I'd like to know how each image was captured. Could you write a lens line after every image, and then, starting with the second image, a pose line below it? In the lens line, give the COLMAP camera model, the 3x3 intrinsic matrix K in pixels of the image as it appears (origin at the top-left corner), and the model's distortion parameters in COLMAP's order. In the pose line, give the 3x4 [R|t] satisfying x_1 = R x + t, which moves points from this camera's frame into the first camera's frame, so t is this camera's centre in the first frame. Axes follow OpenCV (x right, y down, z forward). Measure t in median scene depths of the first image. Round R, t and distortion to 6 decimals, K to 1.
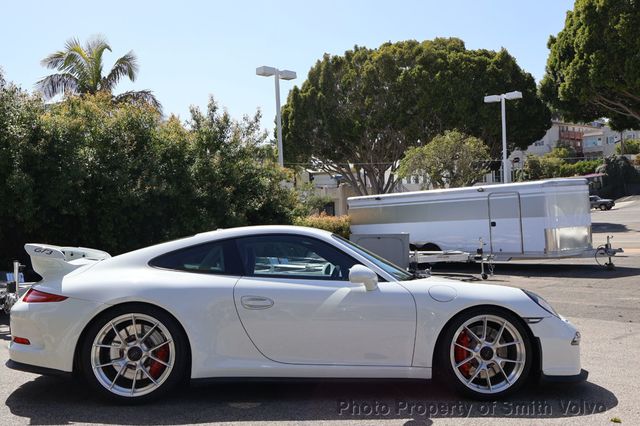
lens RADIAL K [[609.5, 0, 320.0], [0, 609.5, 213.0], [0, 0, 1]] dist [0.009445, 0.004990]
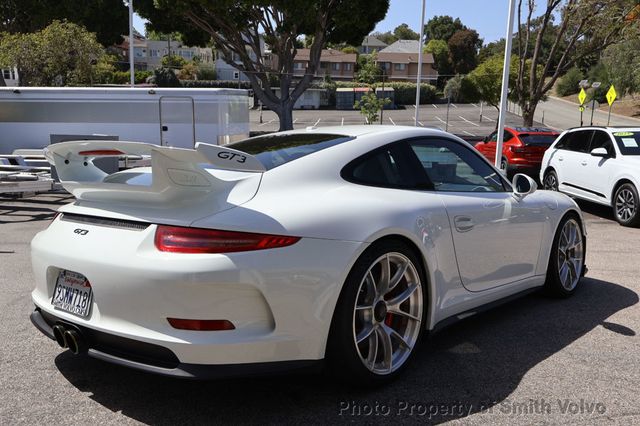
lens RADIAL K [[578.4, 0, 320.0], [0, 578.4, 213.0], [0, 0, 1]] dist [-0.008551, -0.001694]
pose [[0.713413, -0.059833, 0.698185, -0.170140], [-0.053500, 0.988789, 0.139404, 0.008261], [-0.698699, -0.136805, 0.702214, 0.132387]]
